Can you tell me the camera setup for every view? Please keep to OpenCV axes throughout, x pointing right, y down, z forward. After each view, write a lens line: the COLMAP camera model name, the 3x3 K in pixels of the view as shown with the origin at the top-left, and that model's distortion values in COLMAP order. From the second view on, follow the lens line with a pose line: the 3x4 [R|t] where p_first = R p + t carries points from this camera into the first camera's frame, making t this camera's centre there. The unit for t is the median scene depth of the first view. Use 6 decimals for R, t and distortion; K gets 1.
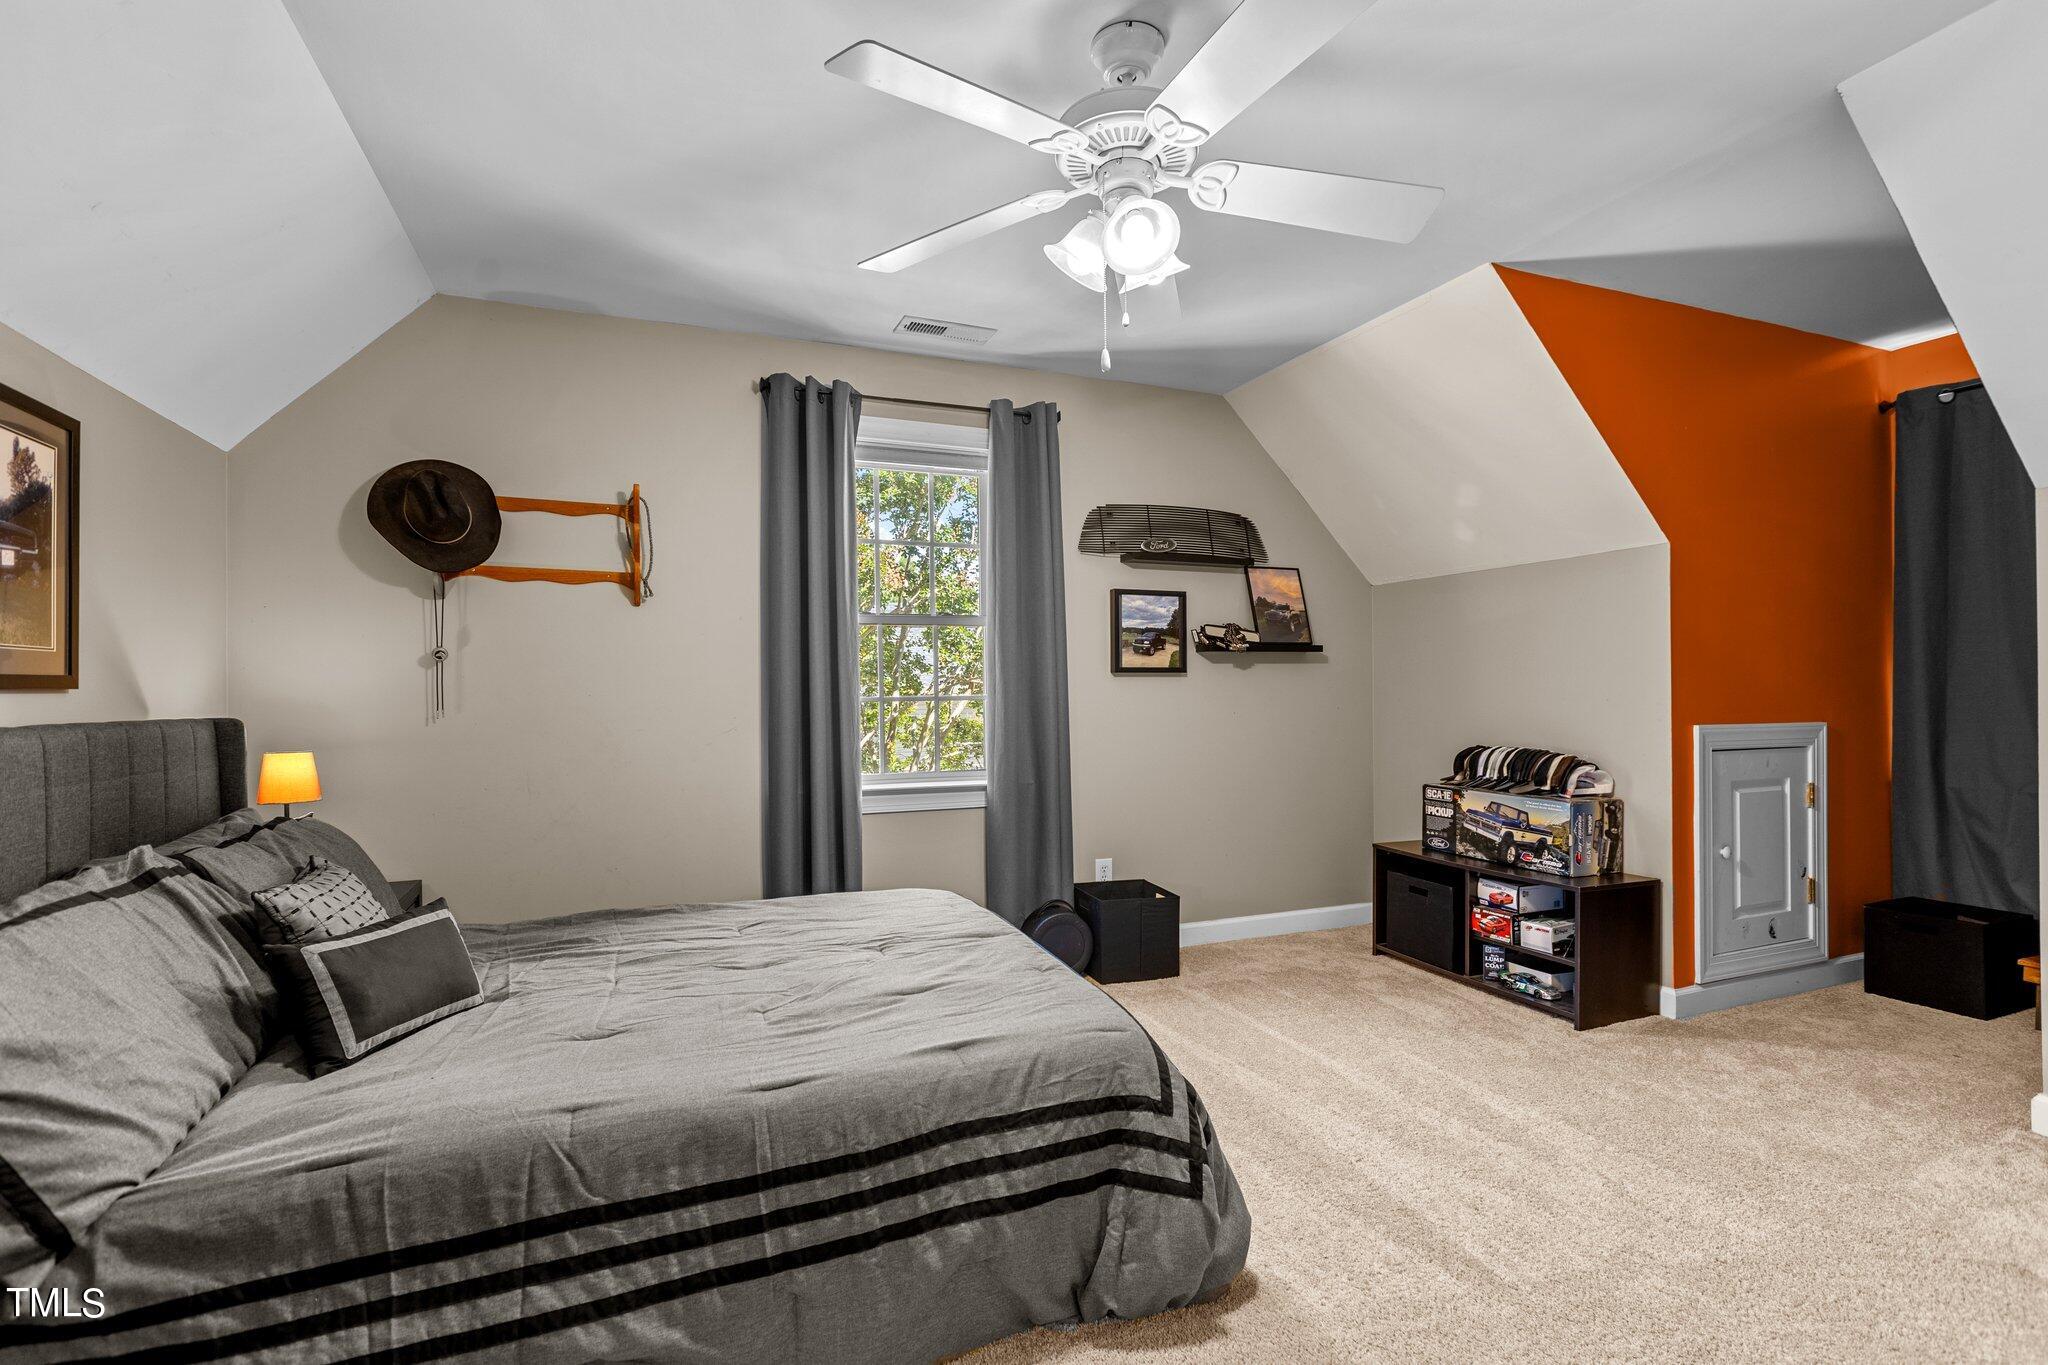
lens RADIAL K [[913.0, 0, 1025.3], [0, 913.0, 684.1], [0, 0, 1]] dist [0.003383, -0.000507]
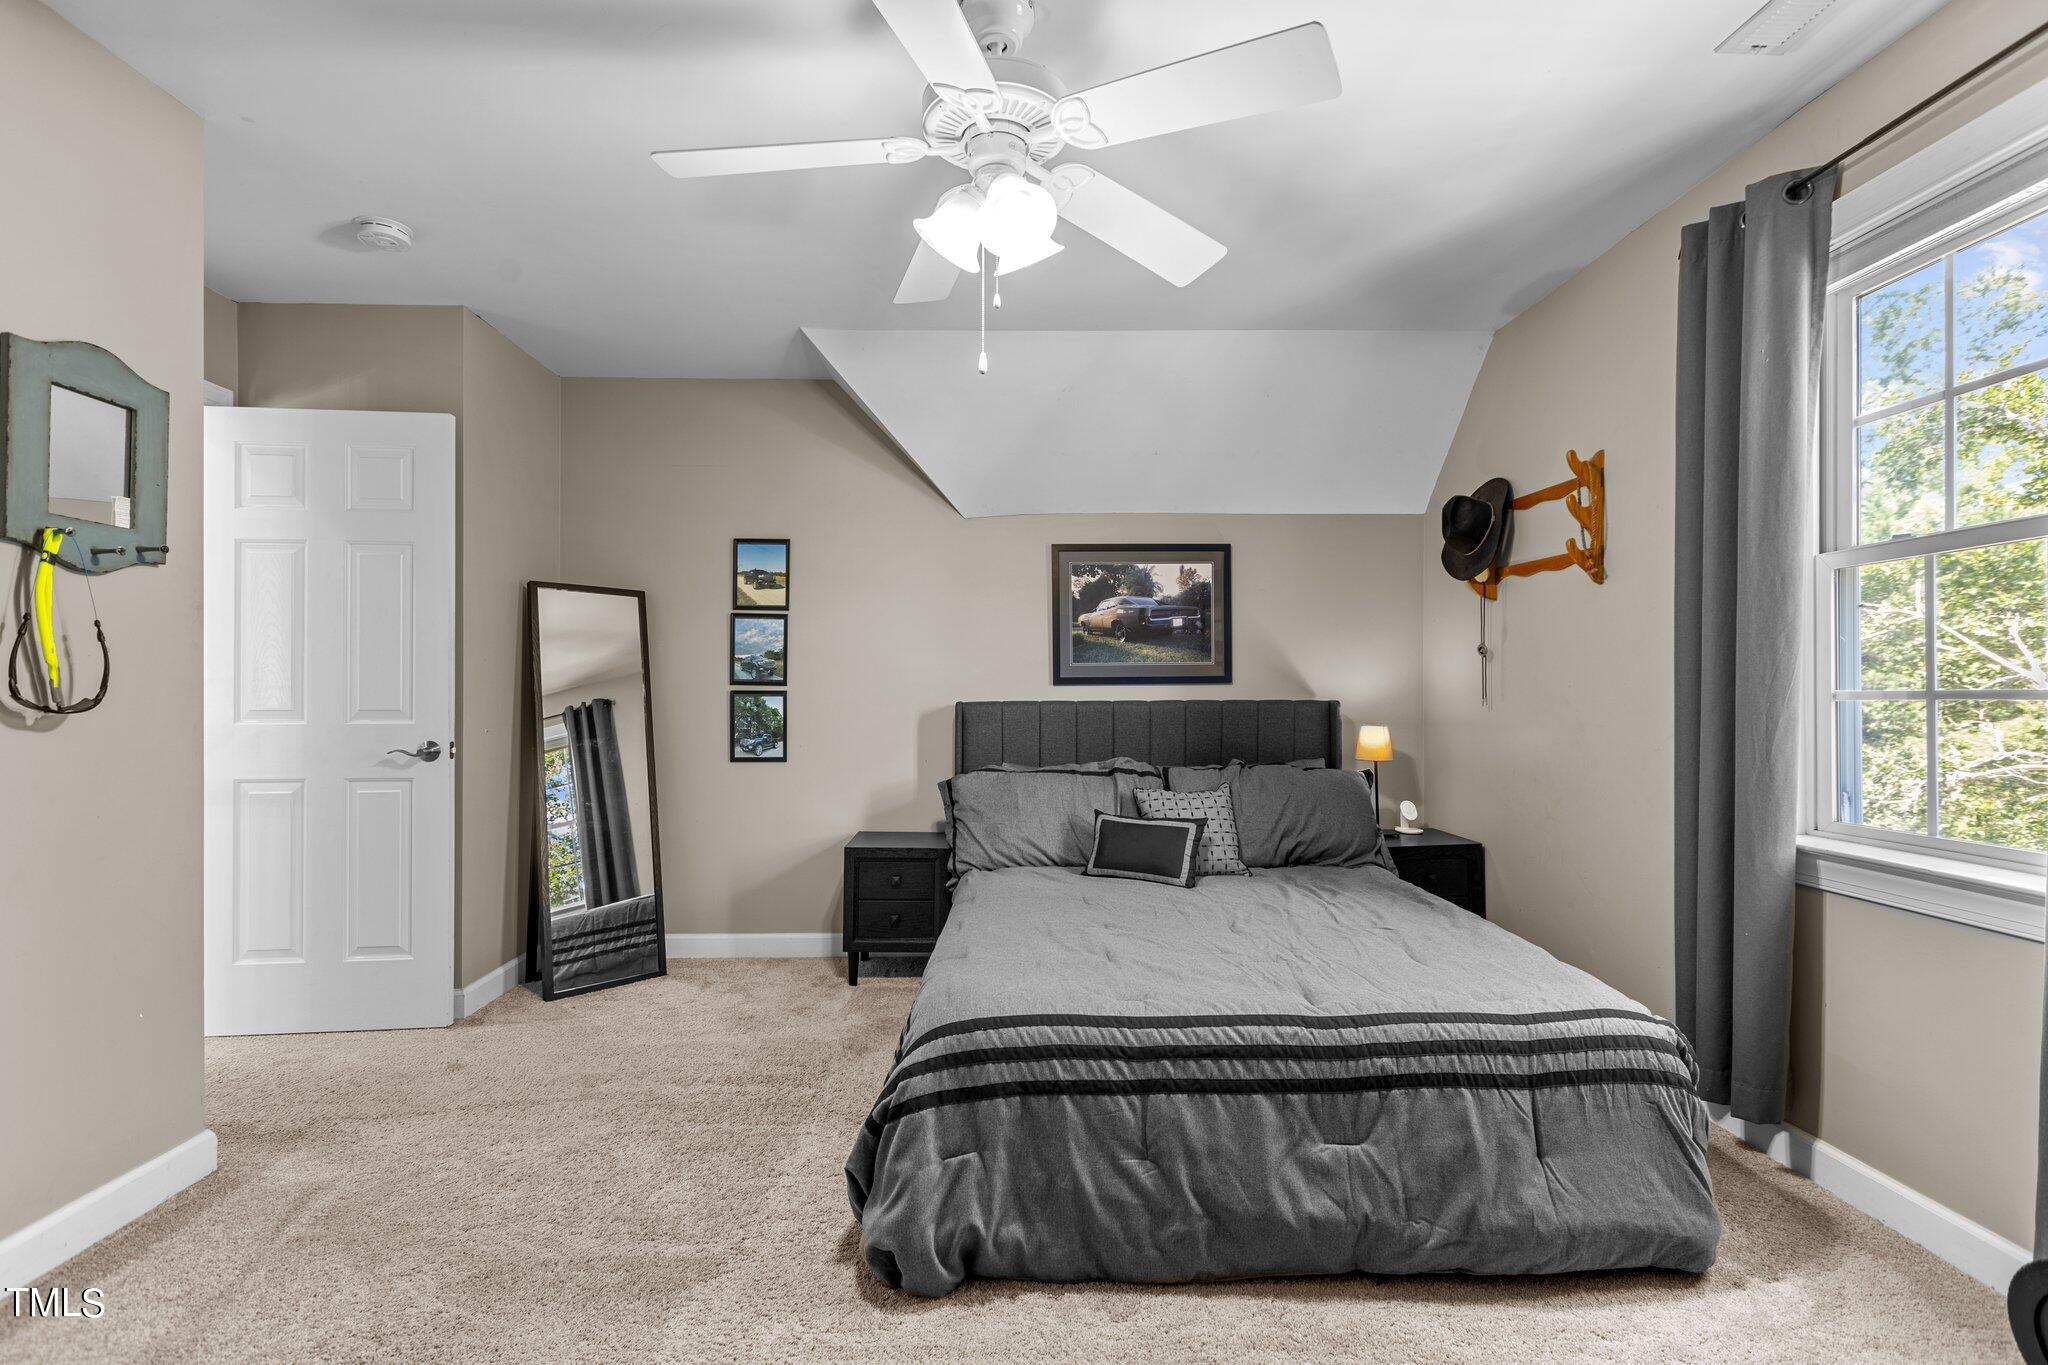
lens RADIAL K [[913.0, 0, 1025.3], [0, 913.0, 684.1], [0, 0, 1]] dist [0.003383, -0.000507]
pose [[-0.332776, 0.001601, -0.943004, 0.930584], [0.010978, 0.999937, -0.002176, 0.007207], [0.942942, -0.011077, -0.332773, 1.242932]]
